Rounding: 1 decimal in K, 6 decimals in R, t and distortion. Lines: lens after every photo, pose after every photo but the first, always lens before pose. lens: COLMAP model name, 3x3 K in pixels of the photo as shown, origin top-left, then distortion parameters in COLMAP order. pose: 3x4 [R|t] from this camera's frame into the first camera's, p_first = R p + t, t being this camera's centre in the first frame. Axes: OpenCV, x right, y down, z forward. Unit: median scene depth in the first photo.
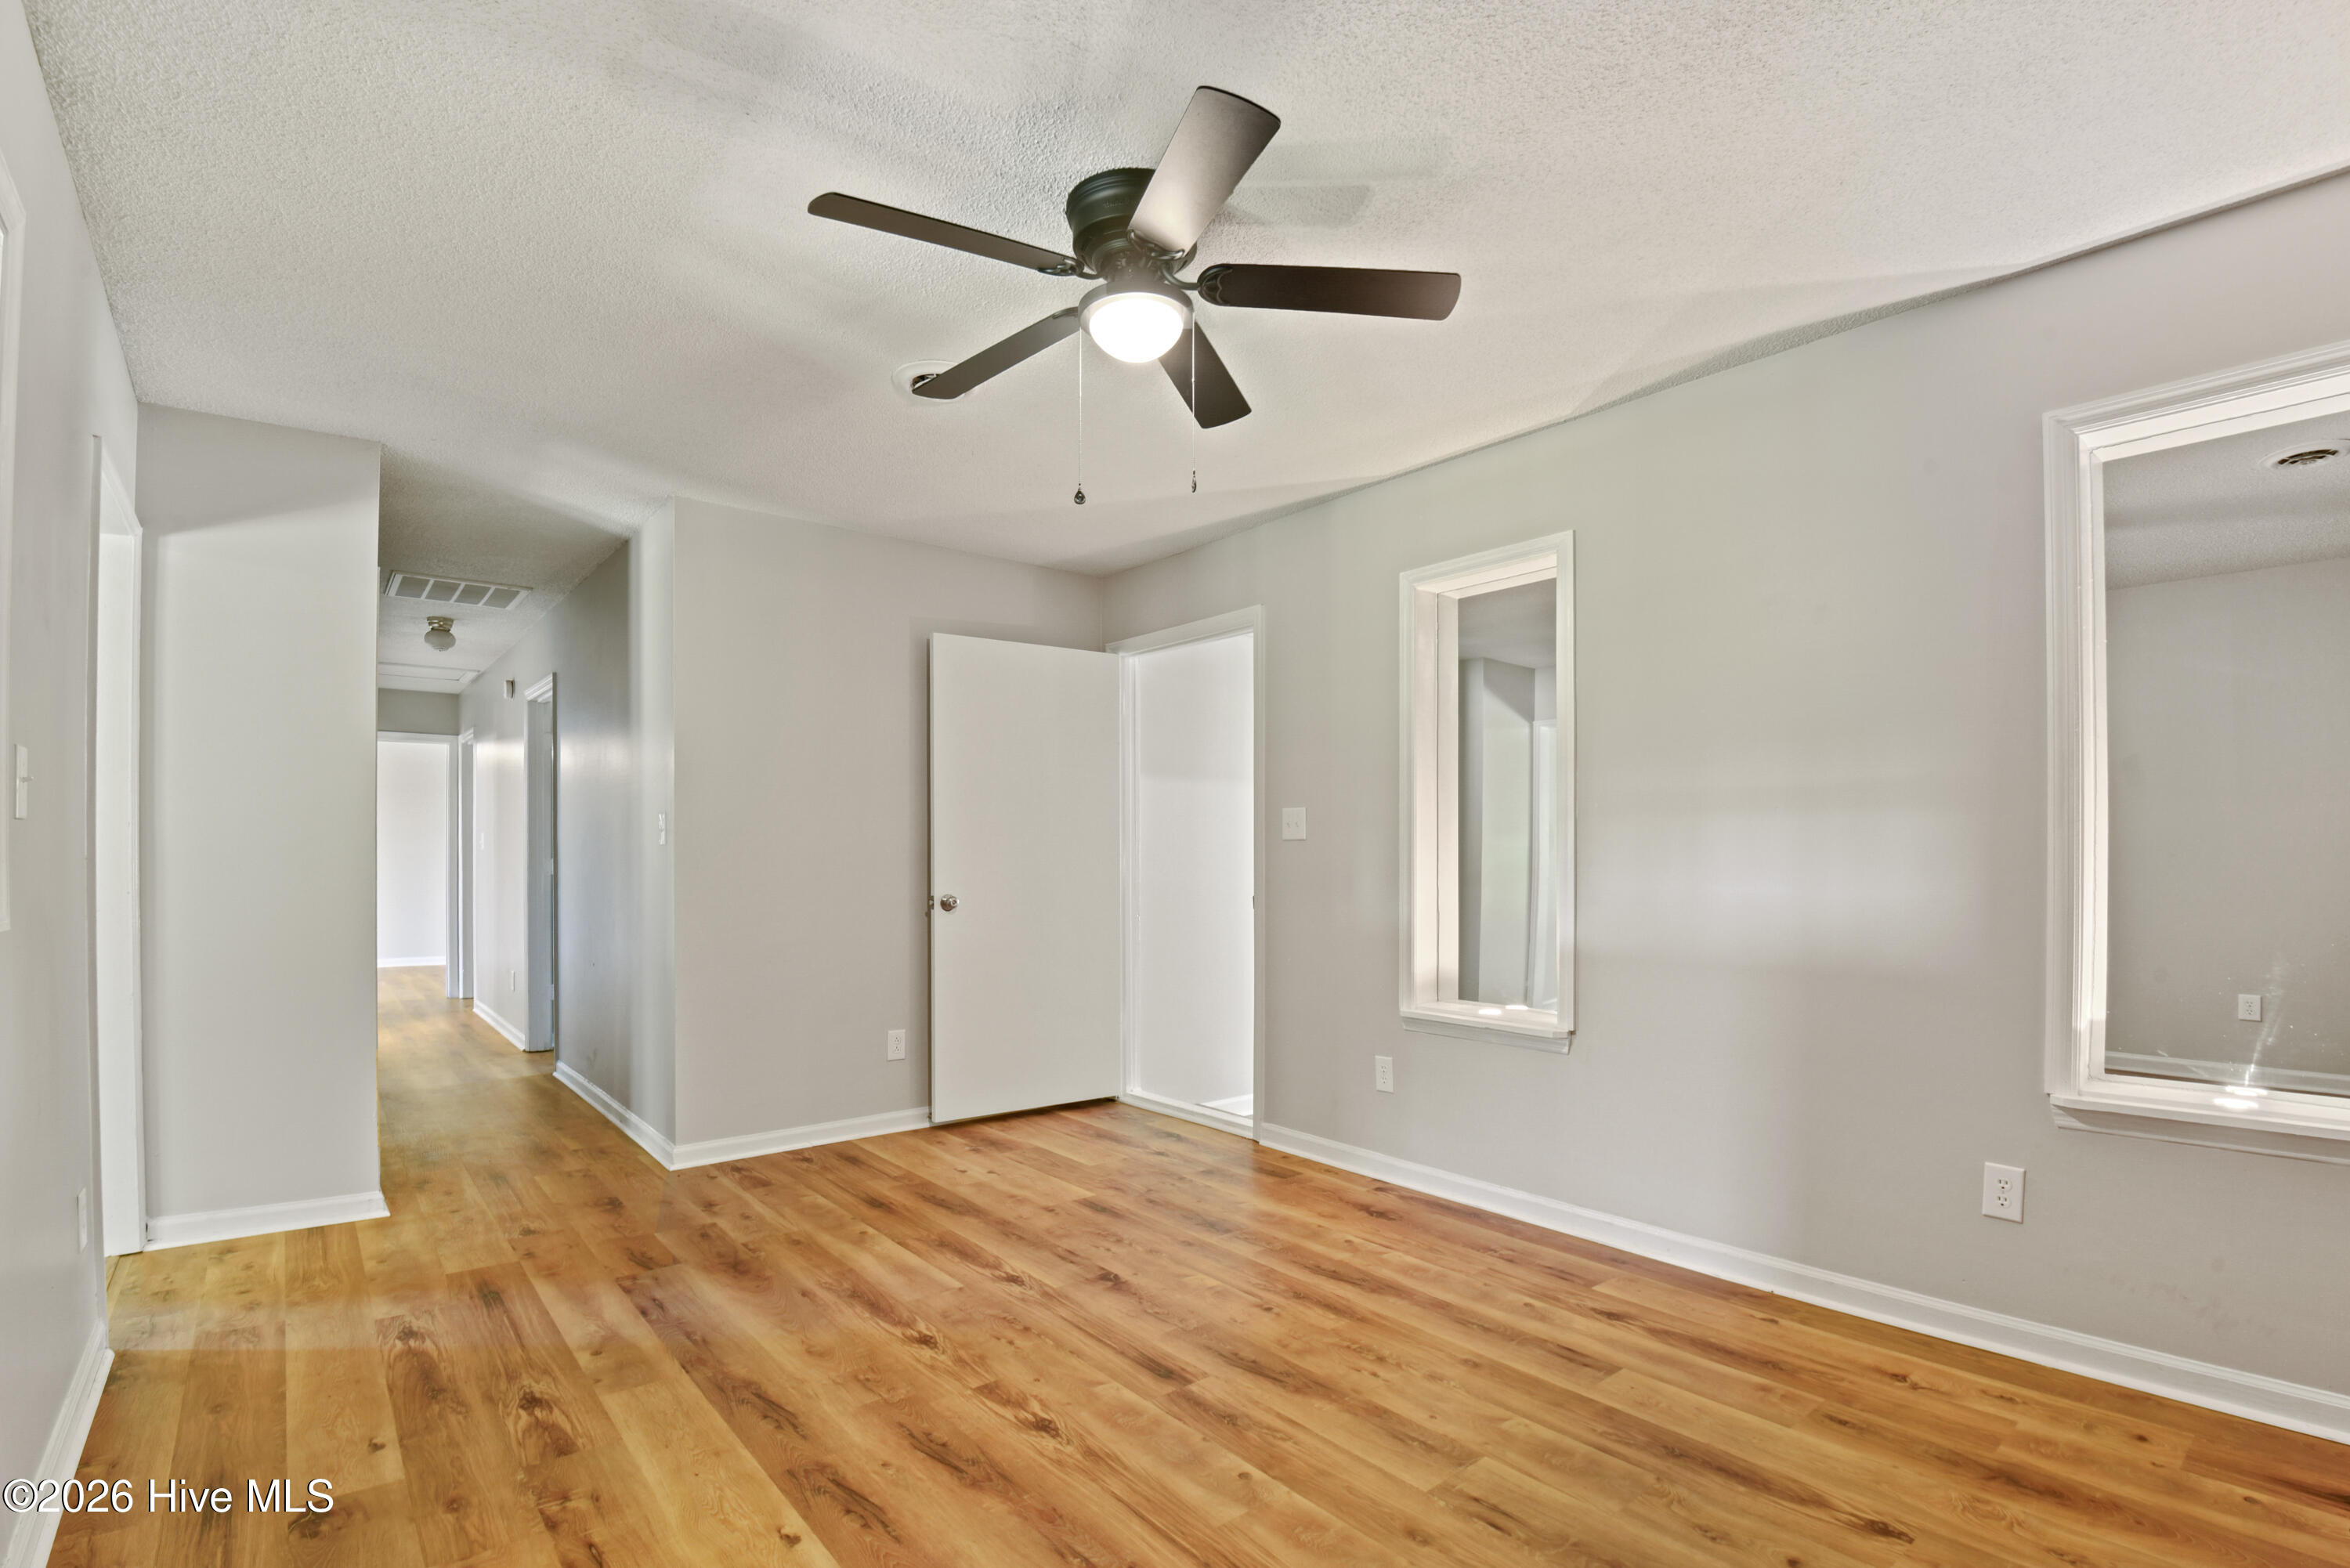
lens RADIAL K [[1104.3, 0, 1176.4], [0, 1104.3, 848.9], [0, 0, 1]] dist [-0.000314, -0.019938]
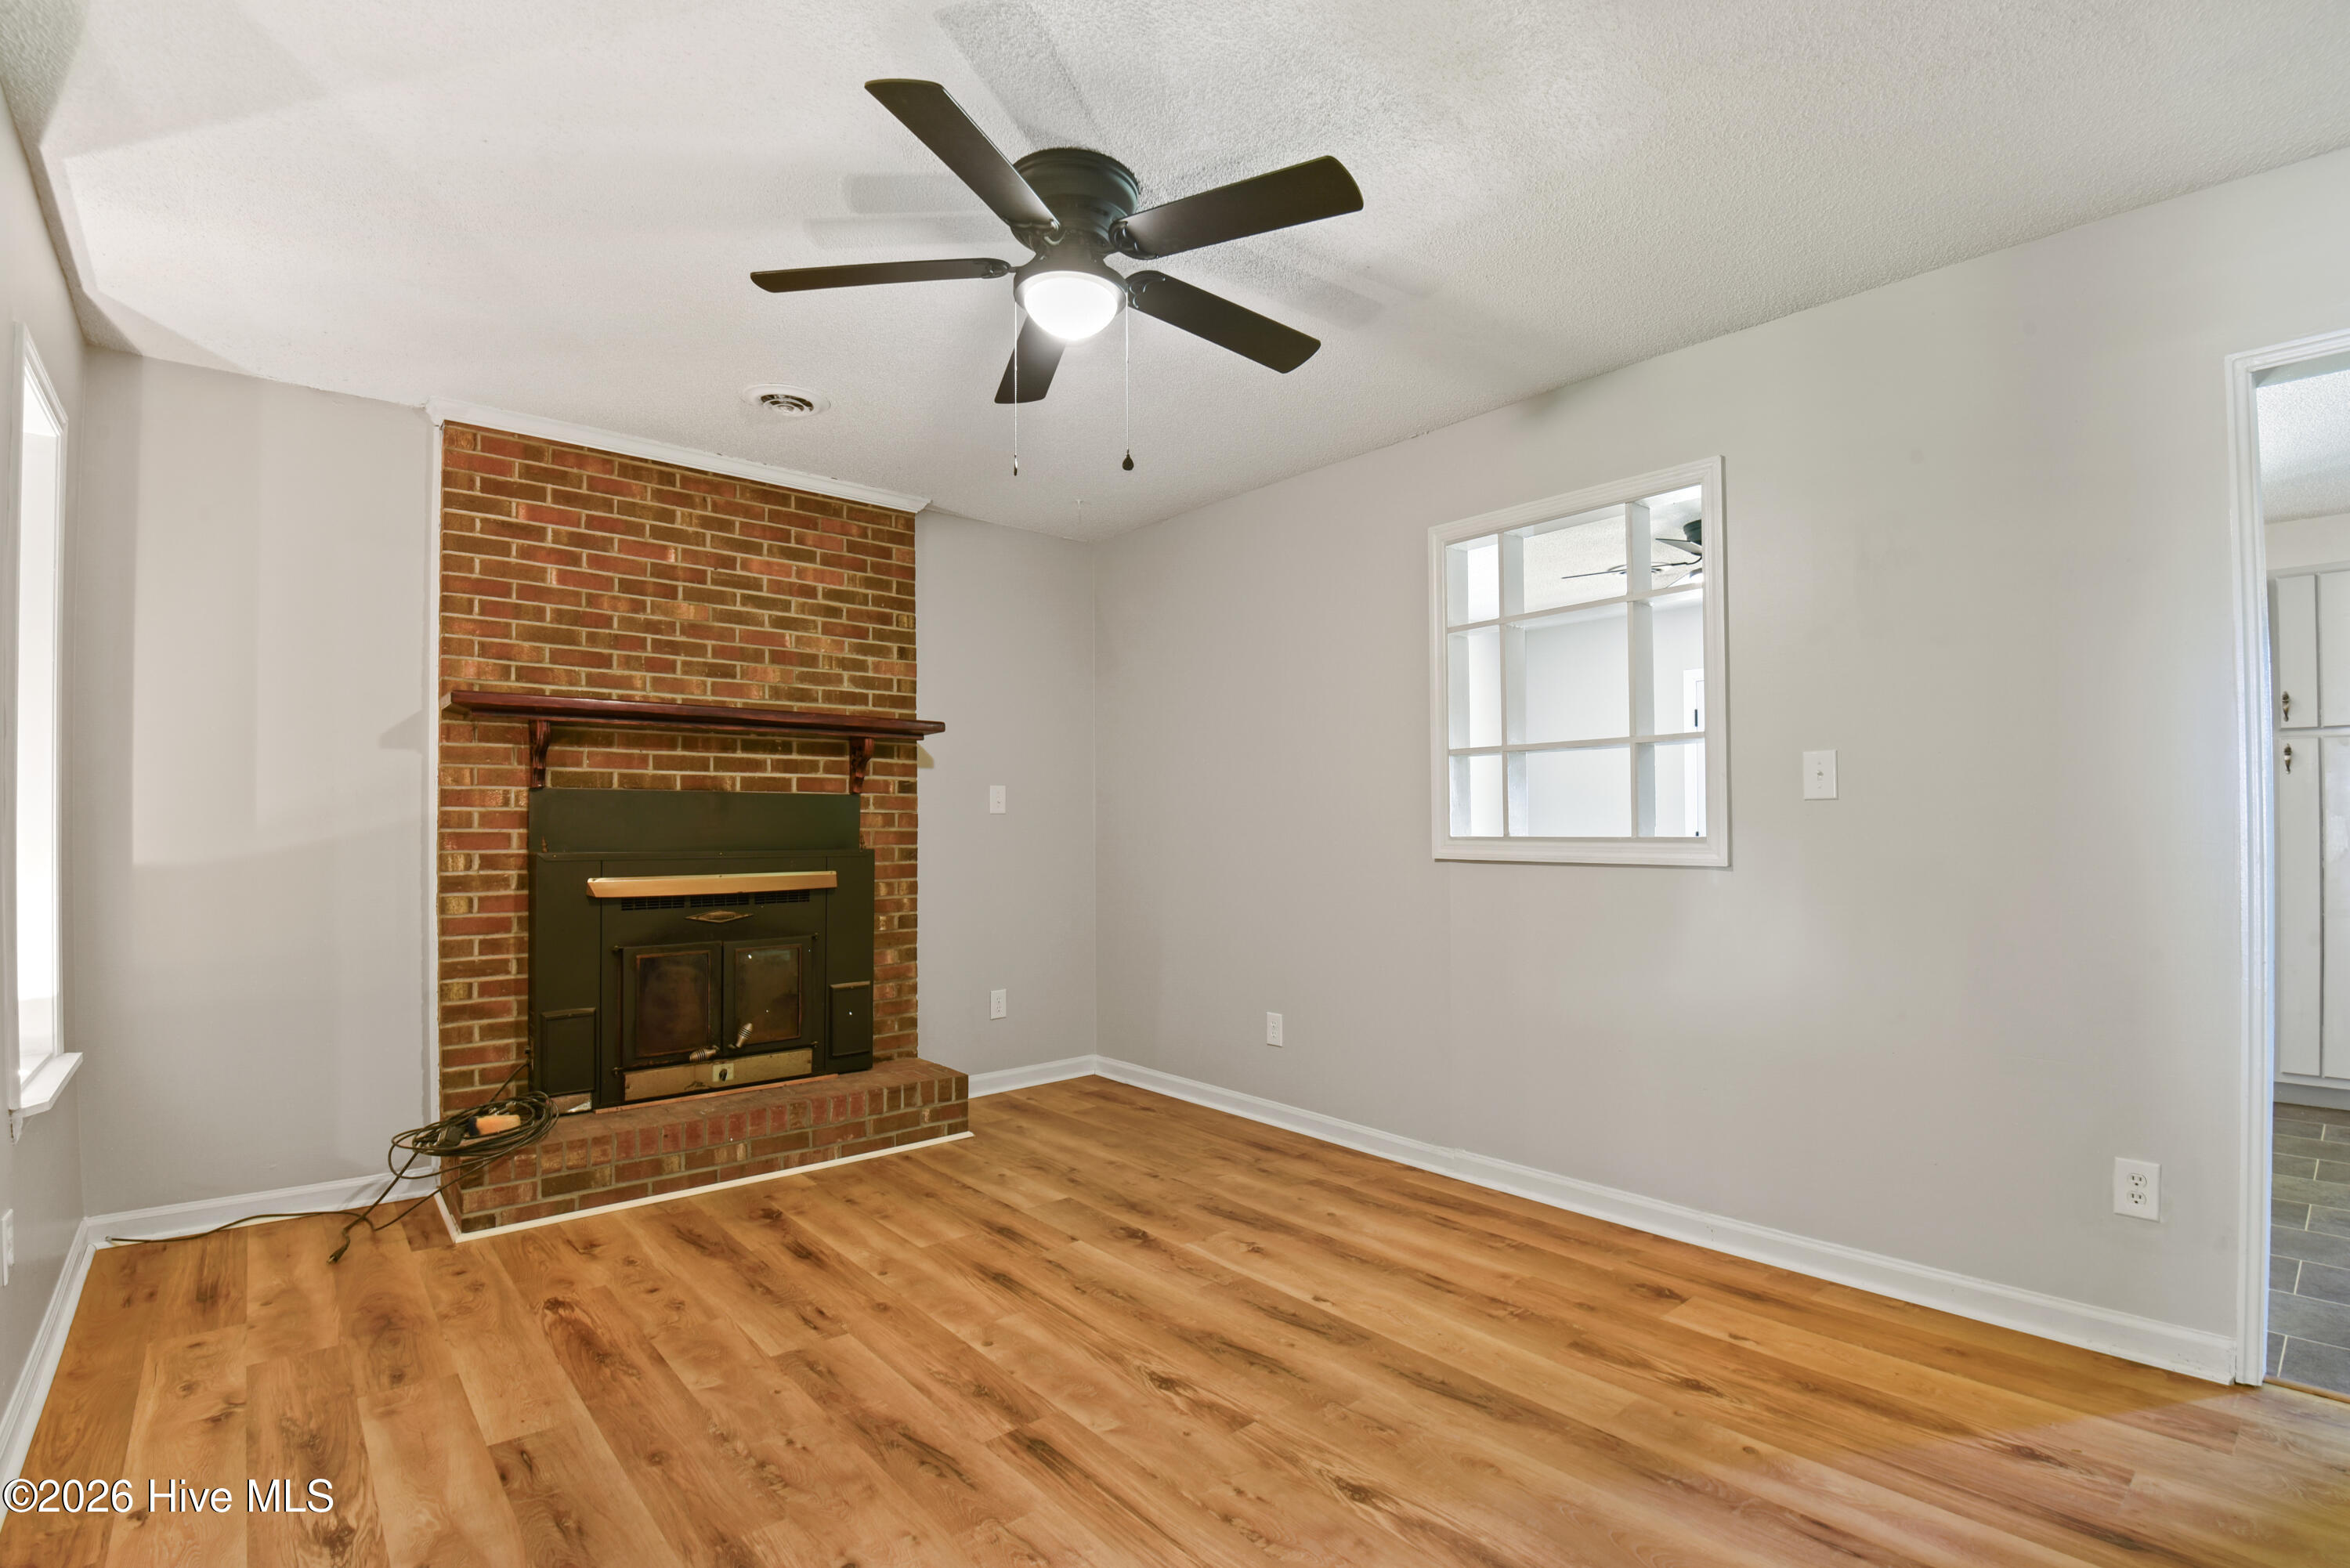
lens RADIAL K [[1091.4, 0, 1179.9], [0, 1091.4, 817.4], [0, 0, 1]] dist [-0.000664, -0.019361]
pose [[-0.999631, 0.005204, -0.026678, -0.105104], [0.005561, 0.999896, -0.013305, 0.009400], [0.026606, -0.013449, -0.999556, 1.940798]]
